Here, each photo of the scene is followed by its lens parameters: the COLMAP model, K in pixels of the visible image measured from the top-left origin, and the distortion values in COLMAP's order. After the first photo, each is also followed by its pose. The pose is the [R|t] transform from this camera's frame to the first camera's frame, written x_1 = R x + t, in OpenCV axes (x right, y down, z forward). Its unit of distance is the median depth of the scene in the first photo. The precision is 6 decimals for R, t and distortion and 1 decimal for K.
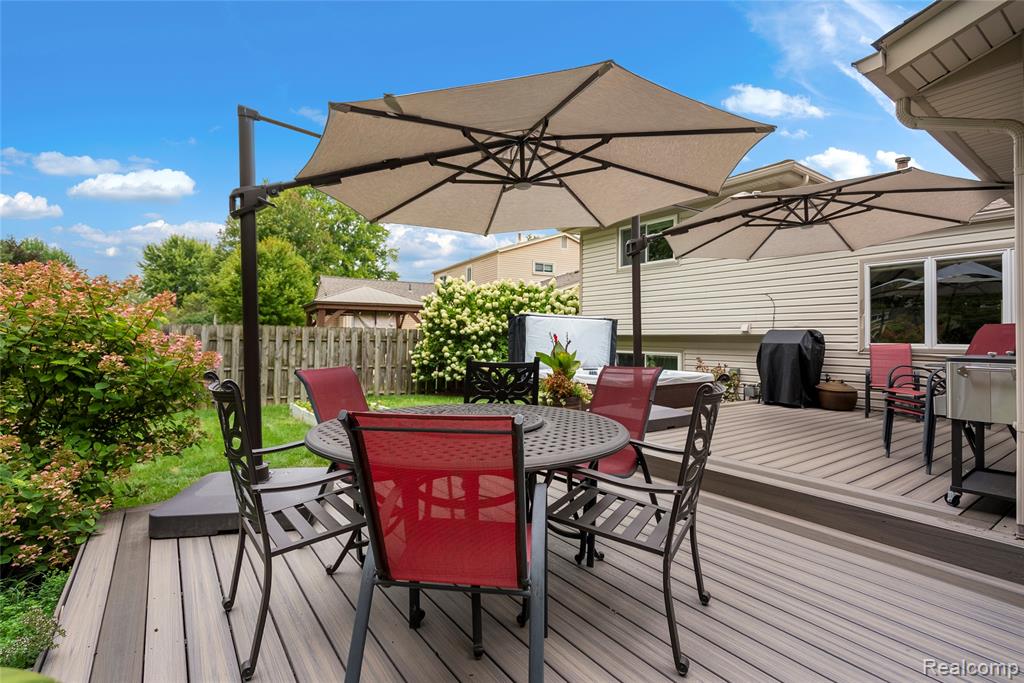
lens RADIAL K [[479.5, 0, 507.2], [0, 479.5, 326.9], [0, 0, 1]] dist [-0.003057, 0.000212]
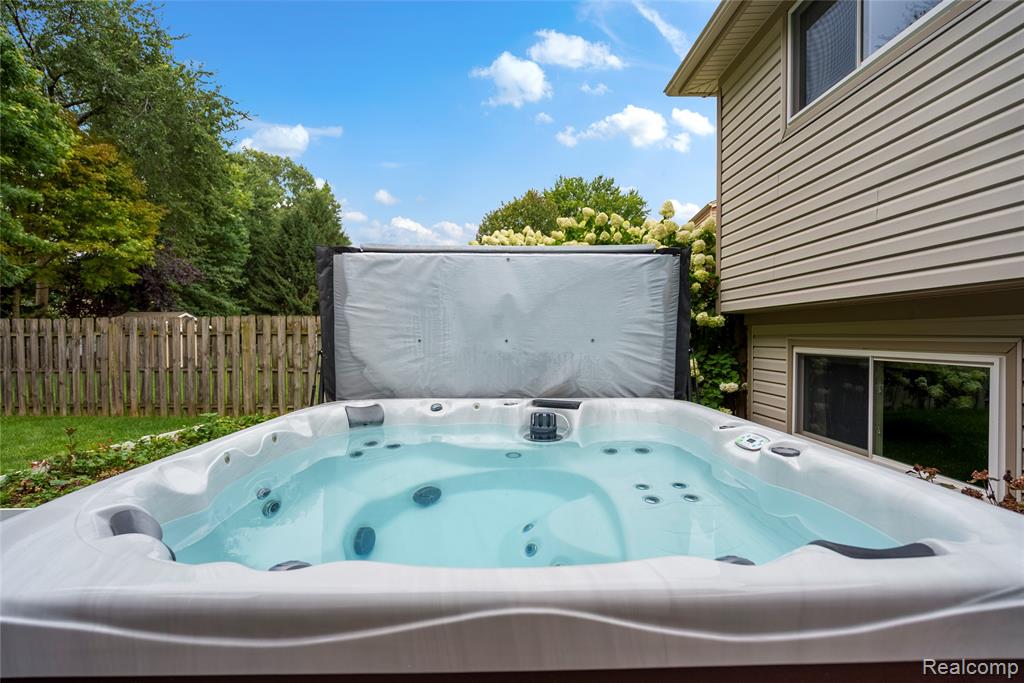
lens RADIAL K [[462.1, 0, 512.0], [0, 462.1, 341.5], [0, 0, 1]] dist [-0.000464, 0.000068]
pose [[0.822320, -0.007794, -0.568973, 0.254878], [0.027254, 0.999298, 0.025700, 0.029162], [0.568373, -0.036640, 0.821955, 0.573572]]
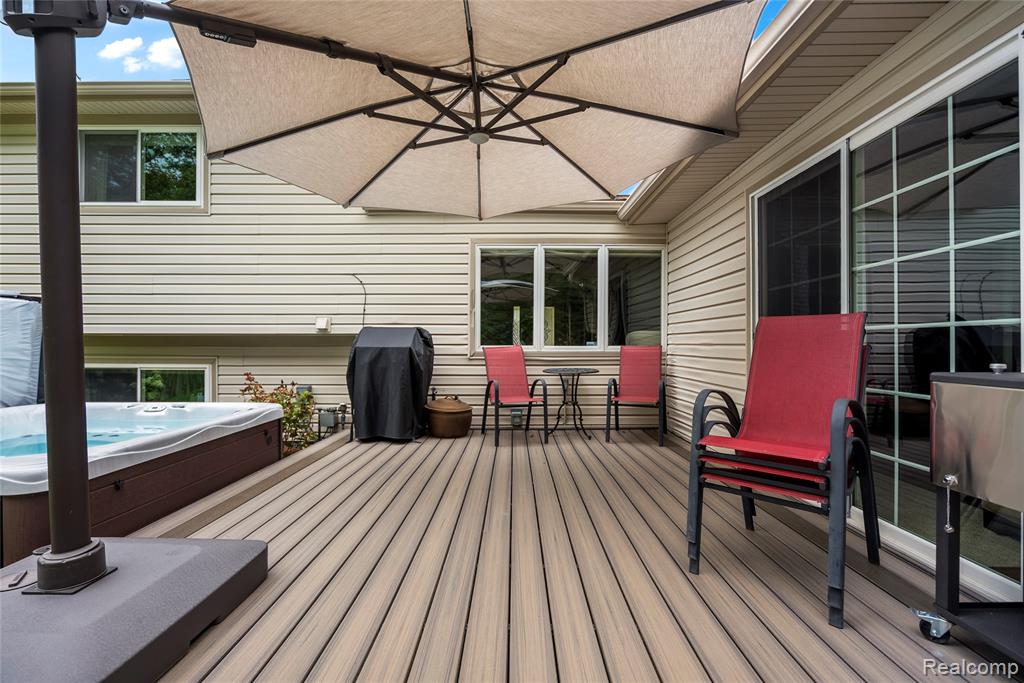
lens RADIAL K [[462.1, 0, 512.0], [0, 462.1, 341.5], [0, 0, 1]] dist [-0.000464, 0.000068]
pose [[0.587928, -0.005256, 0.808896, 0.105124], [-0.016171, 0.999703, 0.018250, 0.007903], [-0.808752, -0.023810, 0.587668, 0.318796]]
